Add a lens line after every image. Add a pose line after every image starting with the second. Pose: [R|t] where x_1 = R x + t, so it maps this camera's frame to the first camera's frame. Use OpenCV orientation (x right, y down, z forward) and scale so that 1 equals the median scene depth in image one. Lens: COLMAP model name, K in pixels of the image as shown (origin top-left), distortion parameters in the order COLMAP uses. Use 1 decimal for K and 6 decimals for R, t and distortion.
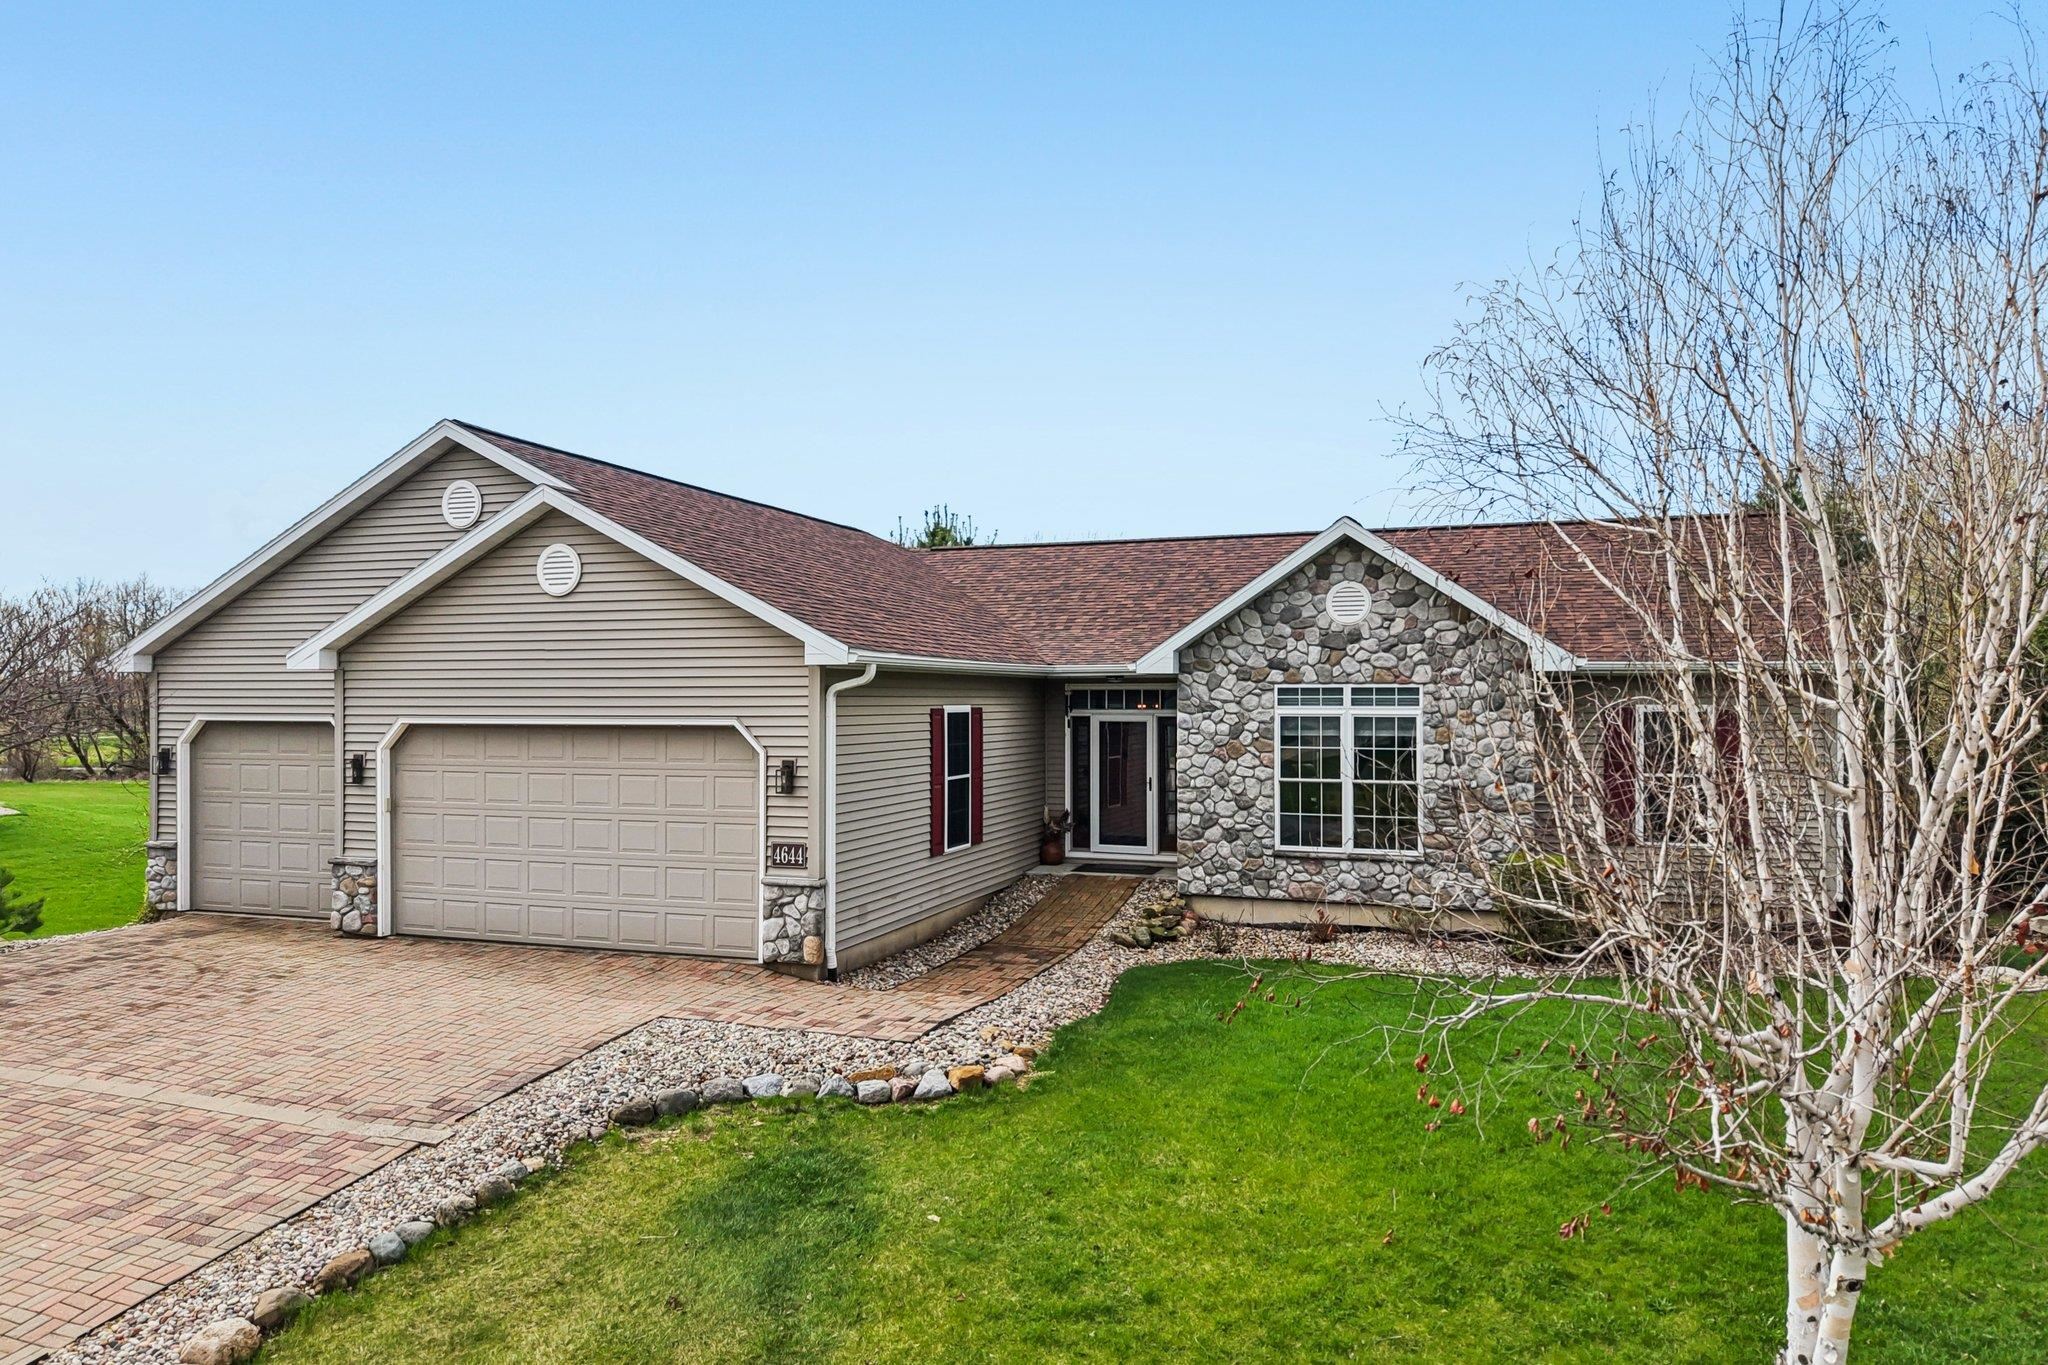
lens RADIAL K [[1464.9, 0, 1028.8], [0, 1464.9, 690.4], [0, 0, 1]] dist [0.002254, -0.011496]
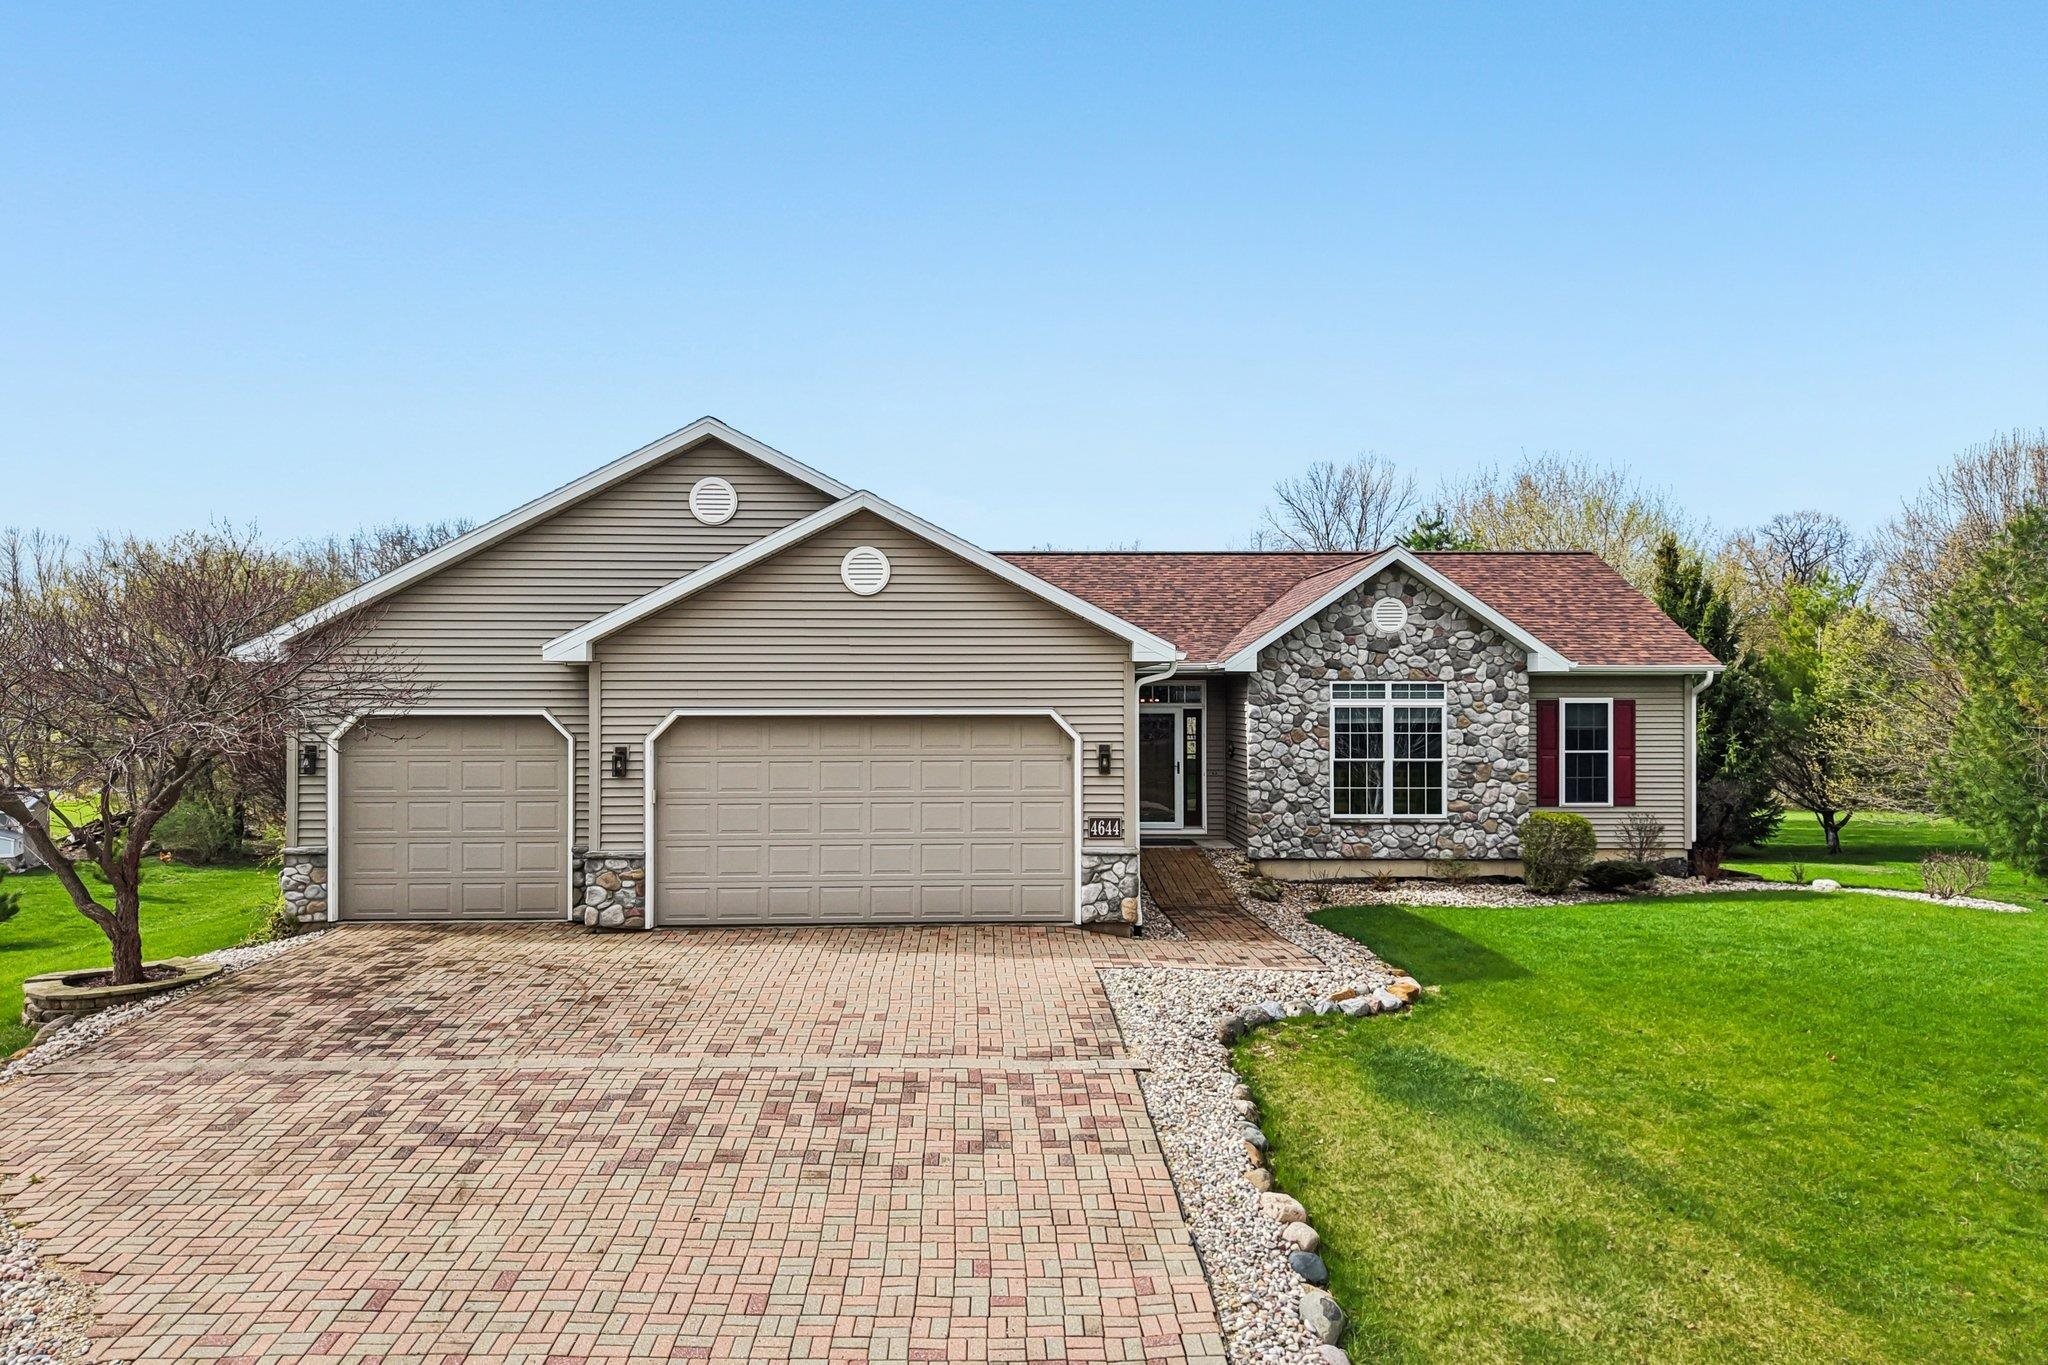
lens RADIAL K [[1464.9, 0, 1019.6], [0, 1464.9, 680.6], [0, 0, 1]] dist [0.002254, -0.011496]
pose [[0.925703, 0.003856, 0.378231, -0.548156], [-0.000101, 0.999951, -0.009947, 0.007897], [-0.378250, 0.009170, 0.925658, -0.023393]]
